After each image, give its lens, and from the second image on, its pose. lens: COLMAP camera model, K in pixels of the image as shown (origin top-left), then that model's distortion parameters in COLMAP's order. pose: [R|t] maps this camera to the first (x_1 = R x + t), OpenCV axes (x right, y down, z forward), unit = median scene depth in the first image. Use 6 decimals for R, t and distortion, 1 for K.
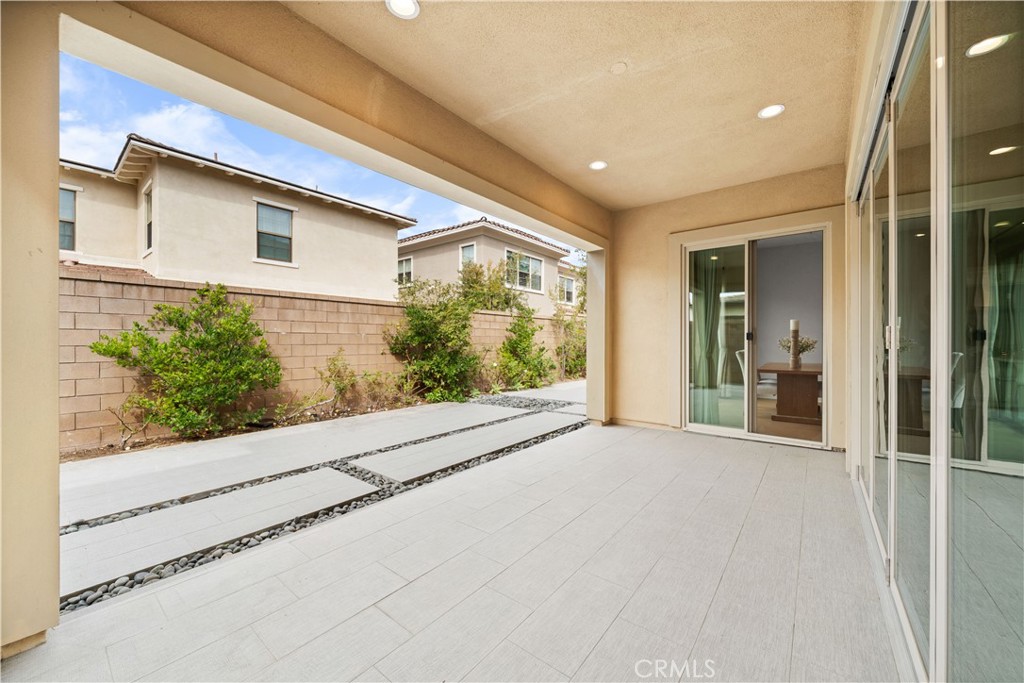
lens RADIAL K [[389.0, 0, 505.6], [0, 389.0, 343.7], [0, 0, 1]] dist [-0.003539, -0.000123]
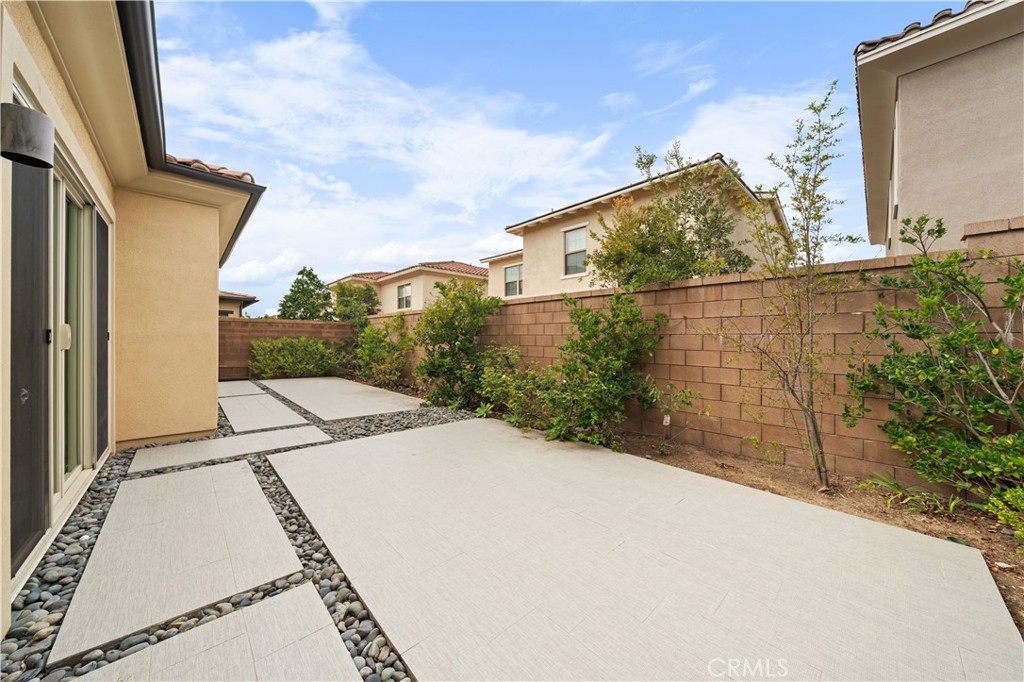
lens RADIAL K [[352.6, 0, 507.1], [0, 352.6, 342.3], [0, 0, 1]] dist [-0.002669, -0.000083]
pose [[-0.135671, 0.002617, -0.990751, 0.895566], [-0.011436, 0.999926, 0.004207, -0.008271], [0.990688, 0.011901, -0.135631, 1.638543]]
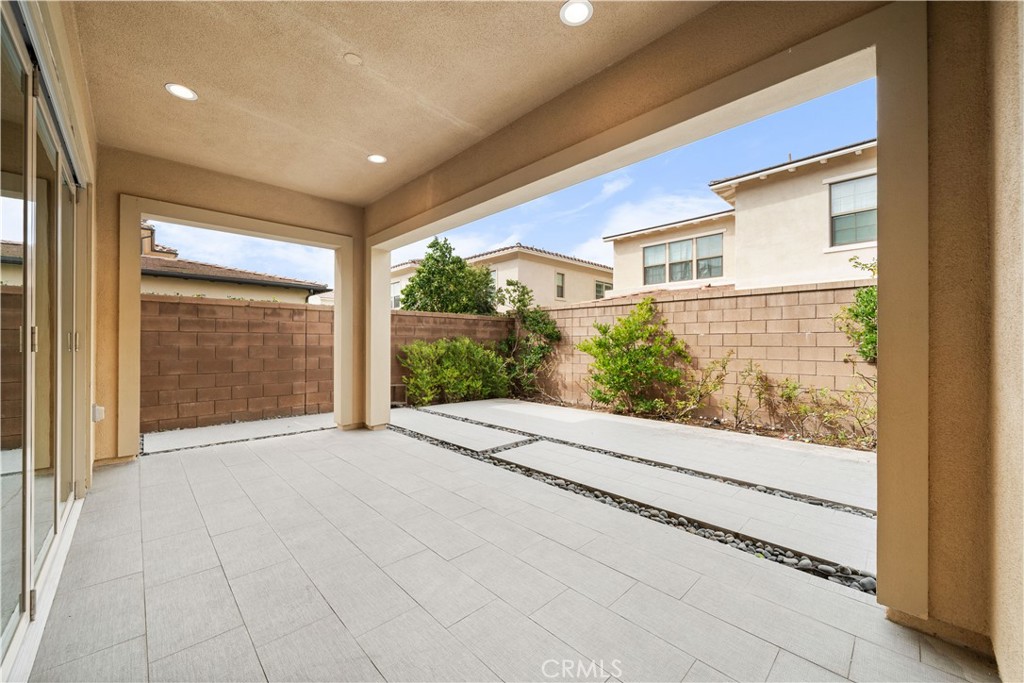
lens RADIAL K [[389.0, 0, 510.7], [0, 389.0, 339.1], [0, 0, 1]] dist [-0.003539, -0.000123]
pose [[-0.124724, -0.009849, -0.992143, 0.529380], [-0.006235, 0.999939, -0.009143, -0.002596], [0.992172, 0.005046, -0.124777, 0.668508]]
